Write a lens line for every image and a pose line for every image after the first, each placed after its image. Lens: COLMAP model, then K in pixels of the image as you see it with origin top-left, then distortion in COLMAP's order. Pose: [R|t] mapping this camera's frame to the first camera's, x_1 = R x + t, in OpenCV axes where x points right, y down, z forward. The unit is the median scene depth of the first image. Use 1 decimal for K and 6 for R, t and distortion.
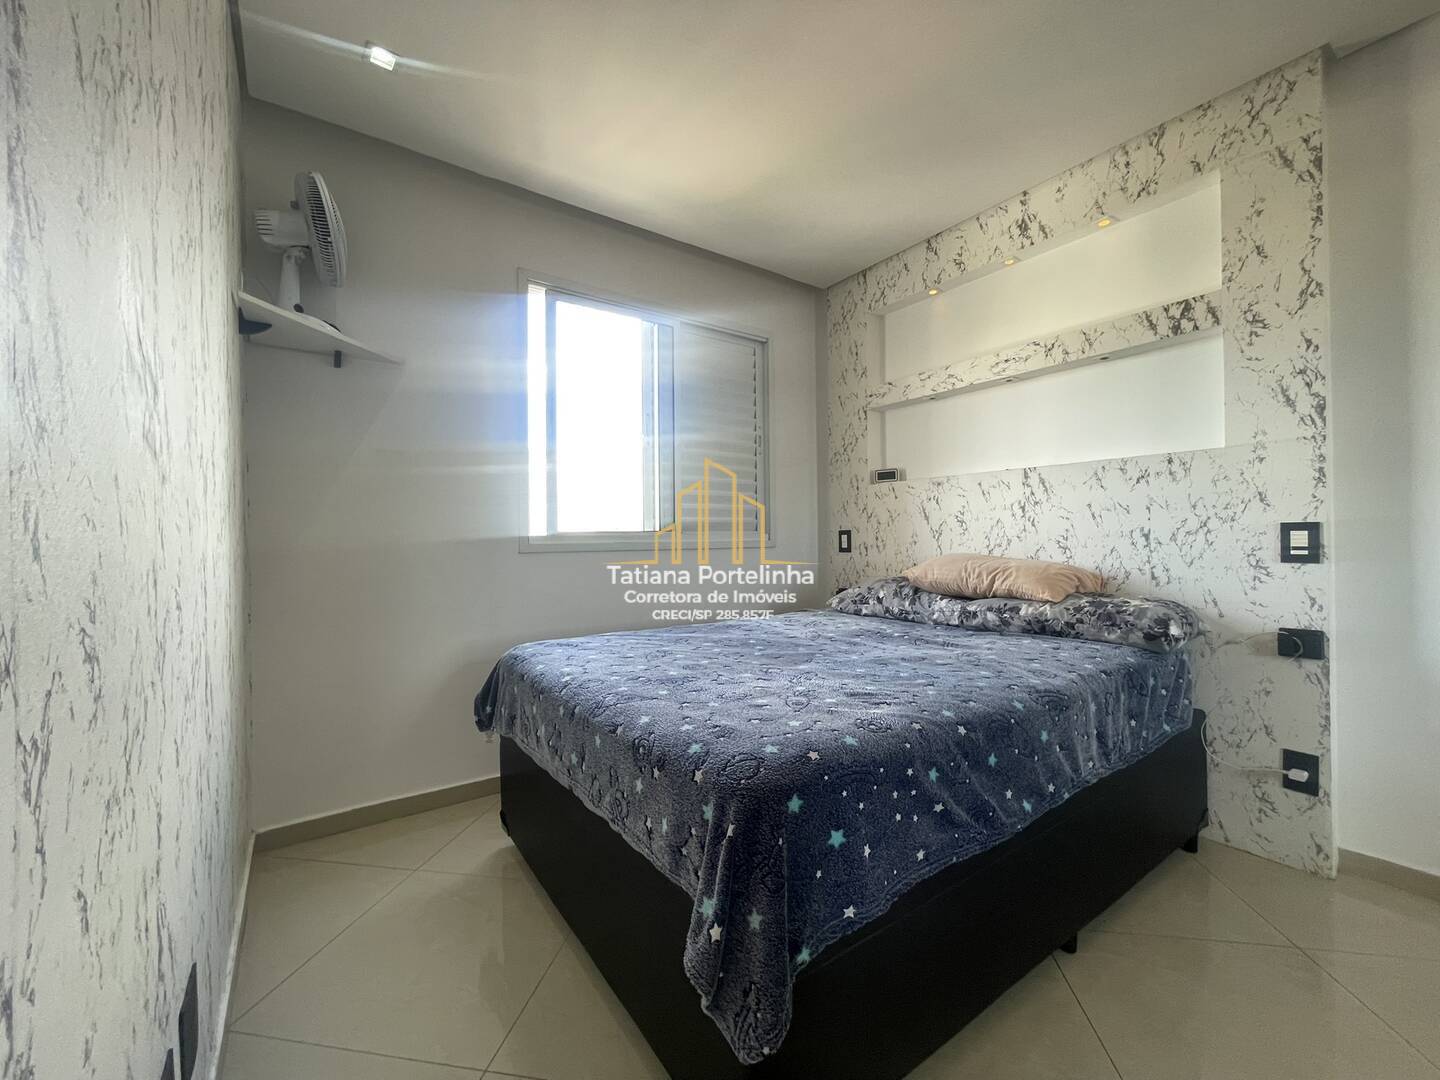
lens RADIAL K [[581.5, 0, 717.9], [0, 581.5, 541.5], [0, 0, 1]] dist [-0.003006, 0.001111]
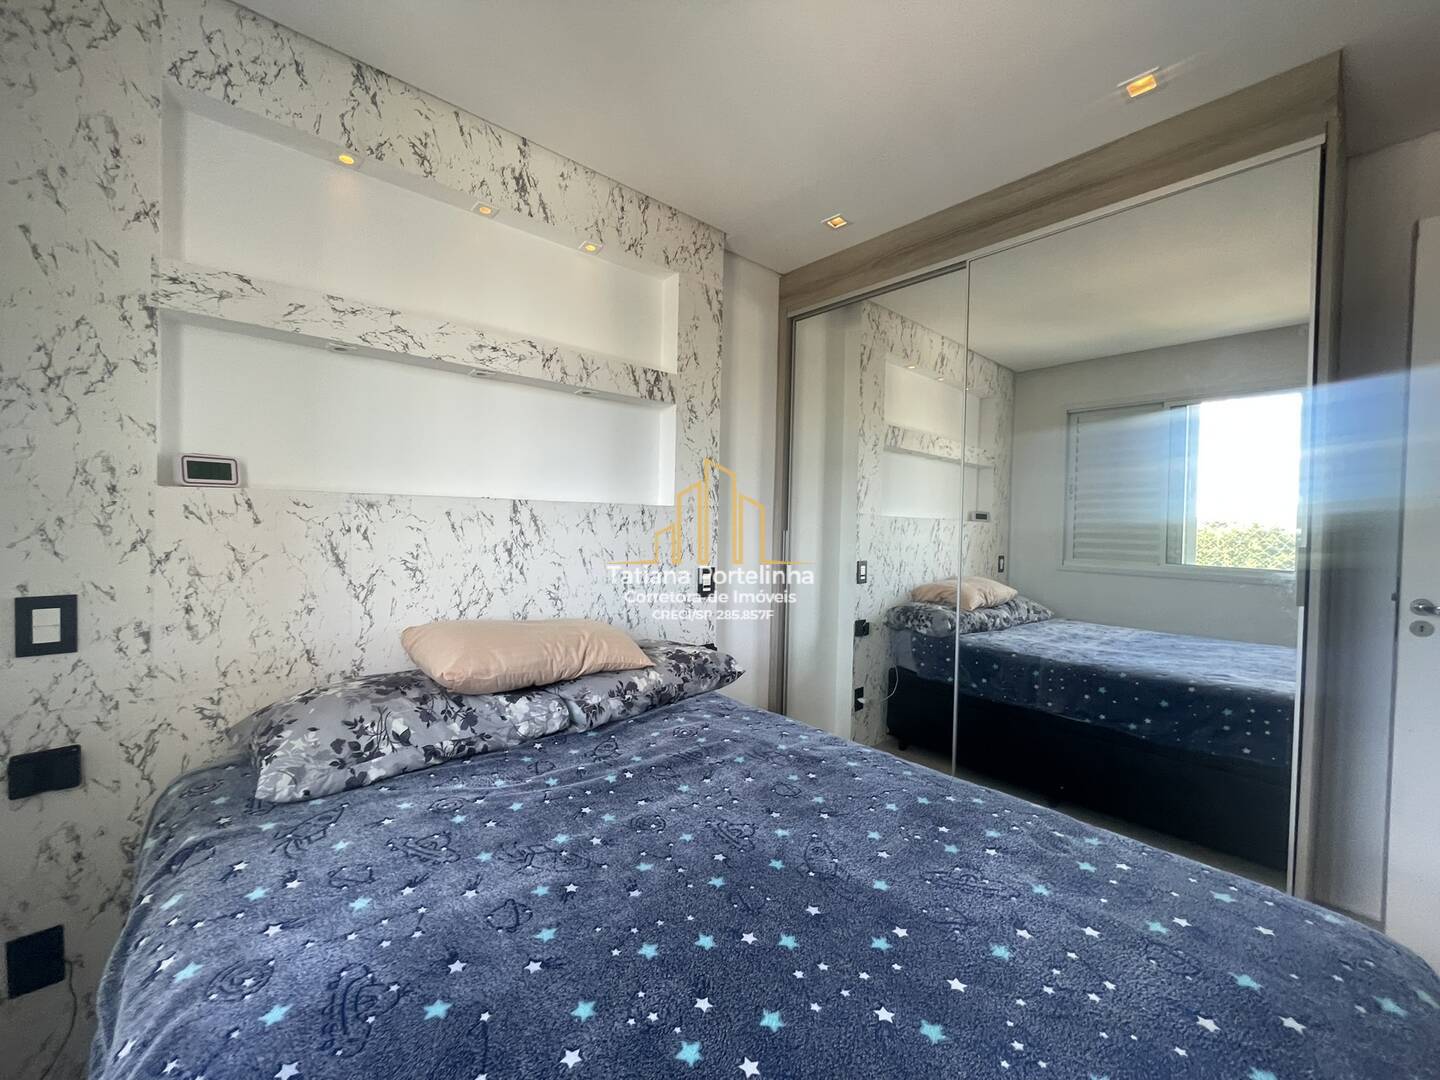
lens RADIAL K [[581.5, 0, 718.1], [0, 581.5, 537.6], [0, 0, 1]] dist [-0.003006, 0.001111]
pose [[-0.113055, -0.014190, 0.993487, -0.270725], [-0.010768, 0.999857, 0.013055, -0.089927], [-0.993530, -0.009222, -0.113191, 0.829488]]
